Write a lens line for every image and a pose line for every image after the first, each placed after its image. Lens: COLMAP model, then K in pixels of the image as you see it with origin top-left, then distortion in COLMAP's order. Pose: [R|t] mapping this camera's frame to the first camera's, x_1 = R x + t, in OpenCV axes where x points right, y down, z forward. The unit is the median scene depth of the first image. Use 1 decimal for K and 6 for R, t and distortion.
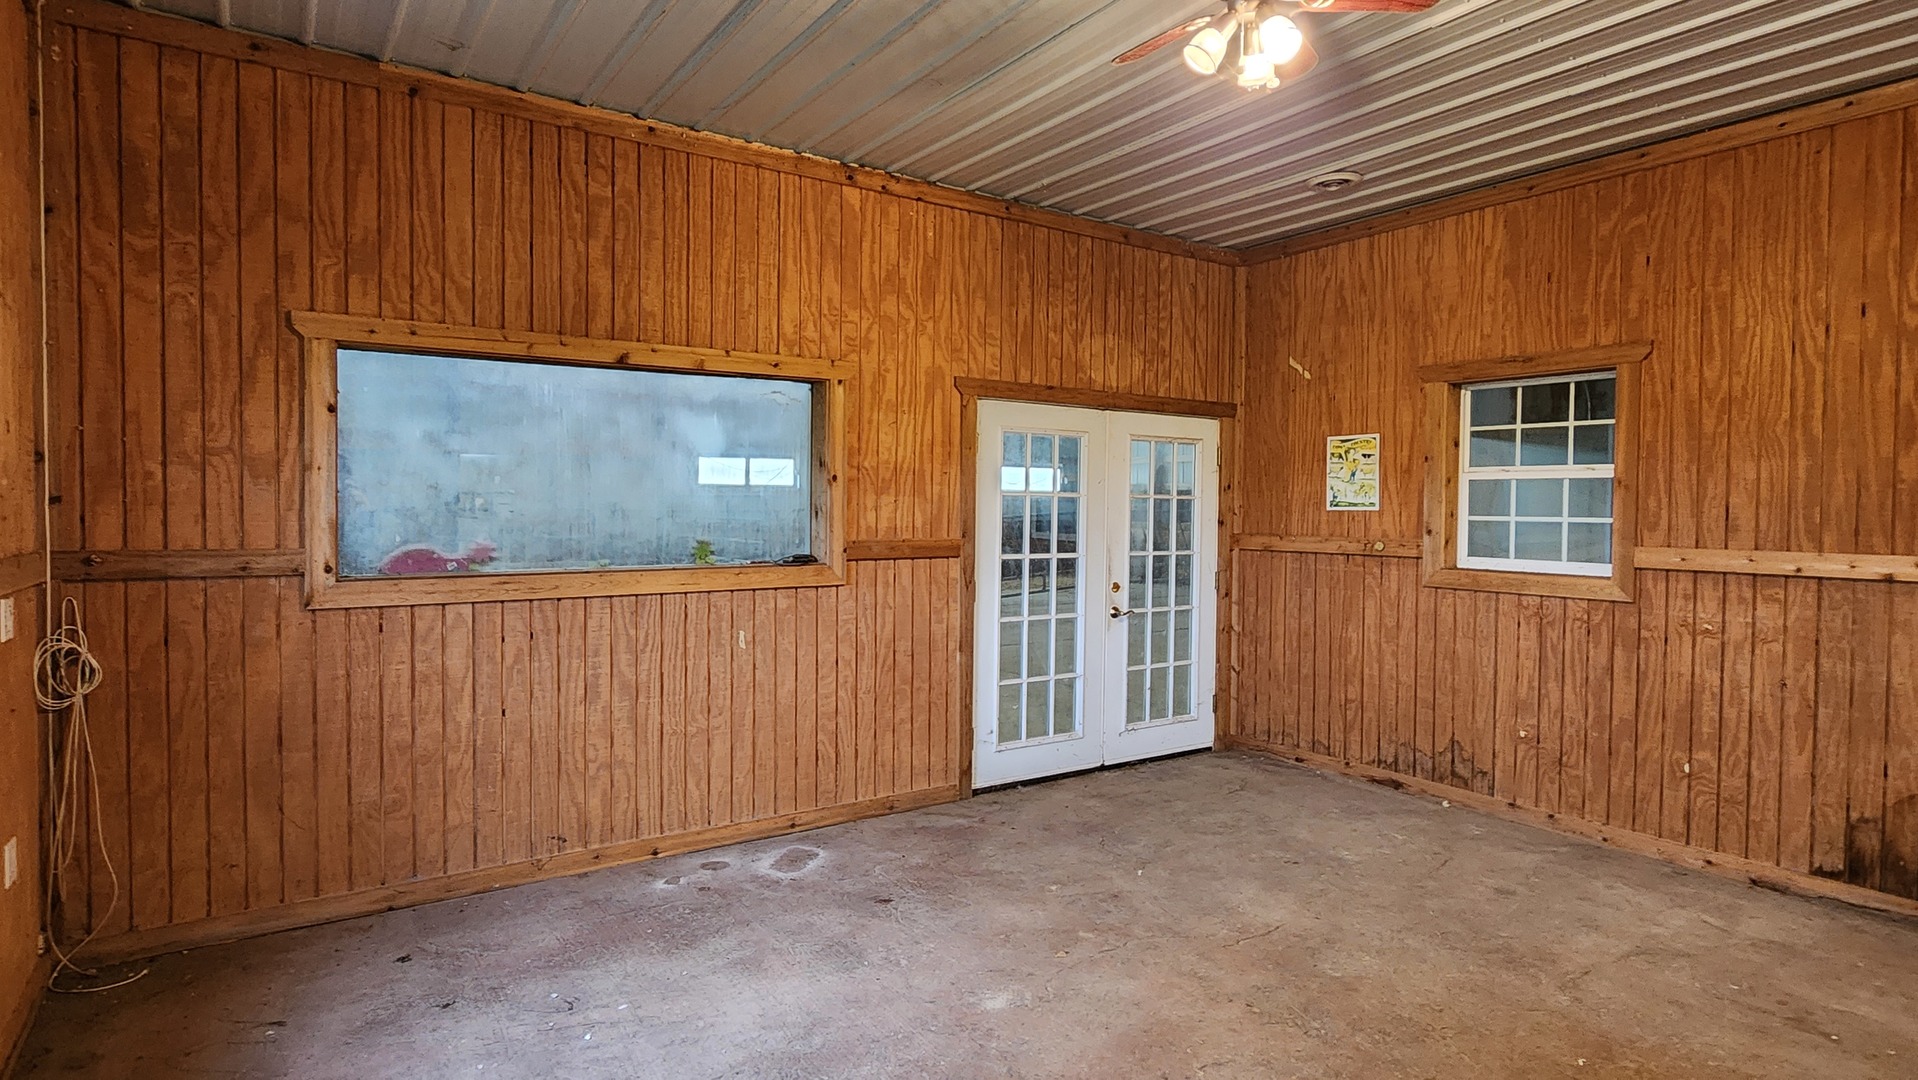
lens RADIAL K [[1007.4, 0, 963.3], [0, 1007.4, 526.6], [0, 0, 1]] dist [-0.004194, -0.000361]
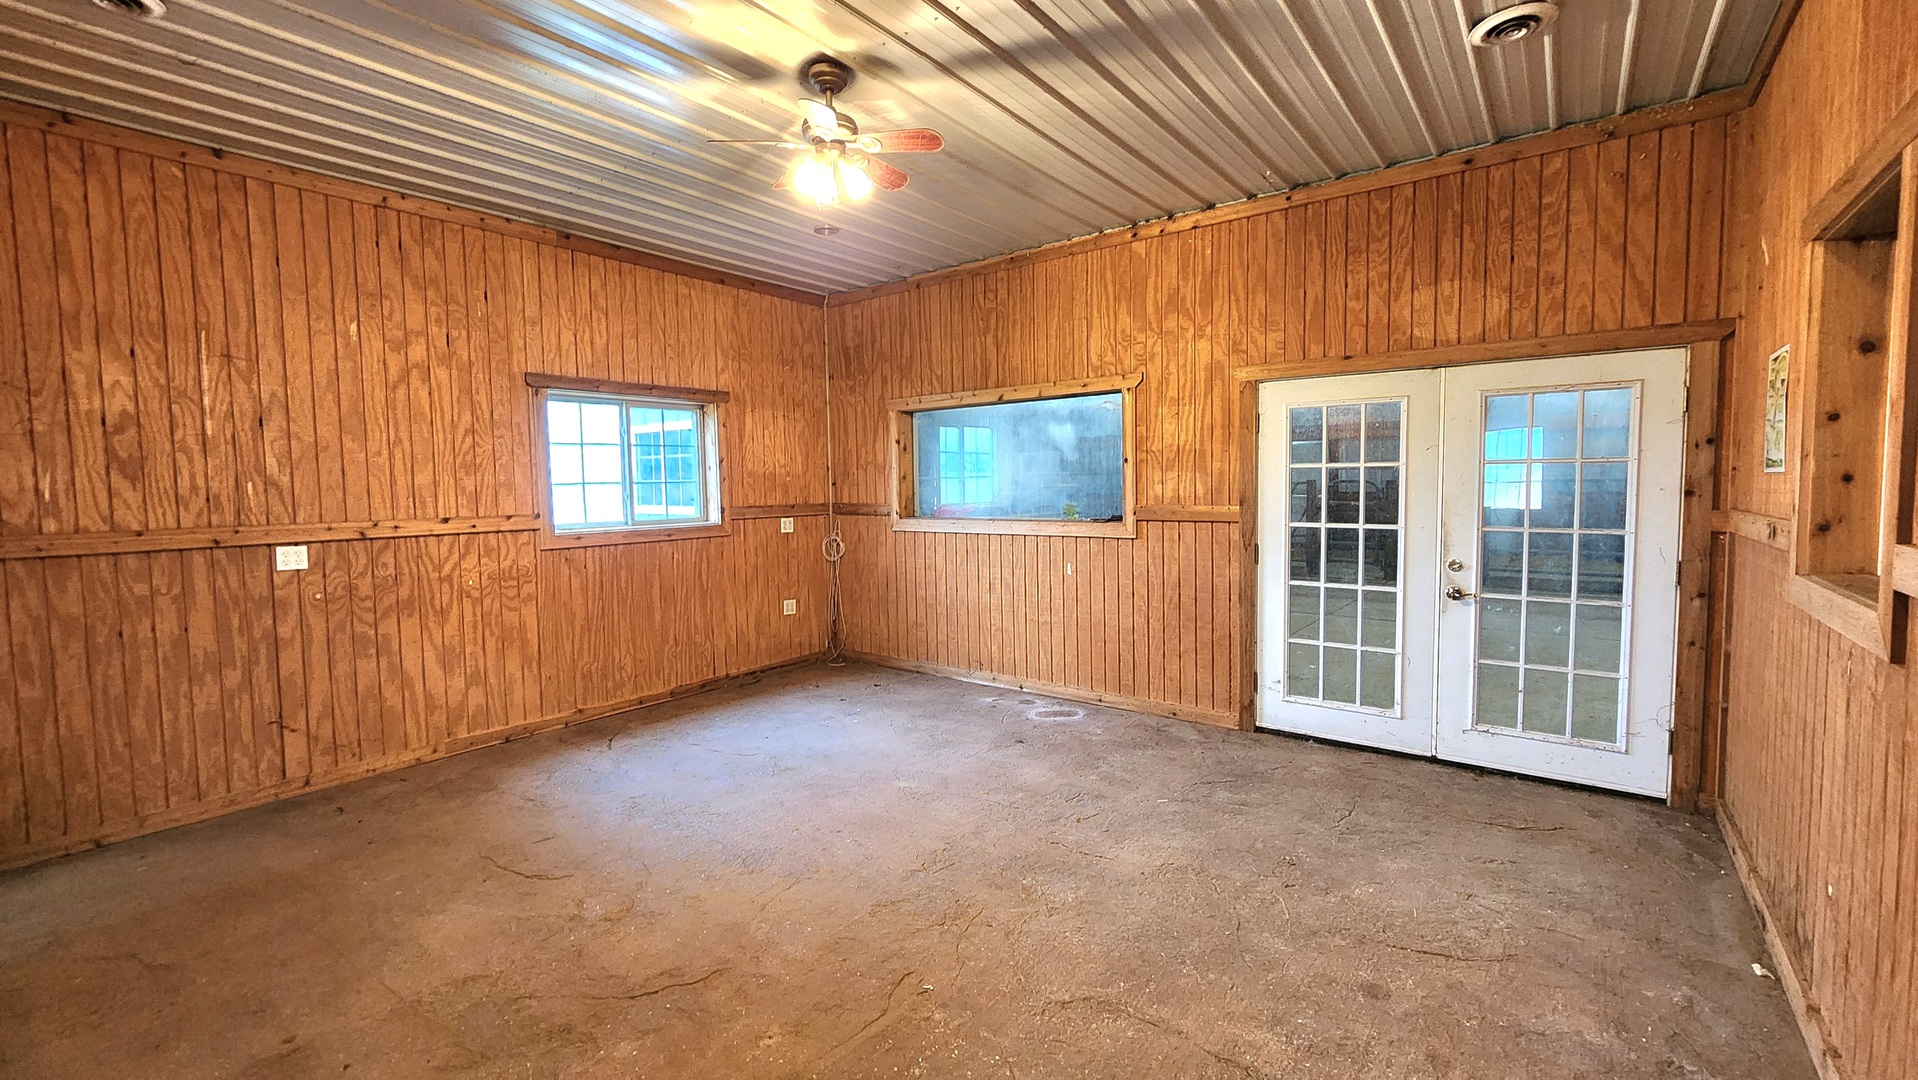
lens RADIAL K [[789.0, 0, 962.7], [0, 789.0, 531.1], [0, 0, 1]] dist [0.001812, -0.011987]
pose [[0.303494, 0.046071, -0.951719, 0.801654], [-0.003927, 0.998882, 0.047102, -0.001333], [0.952825, -0.010558, 0.303336, 0.440568]]
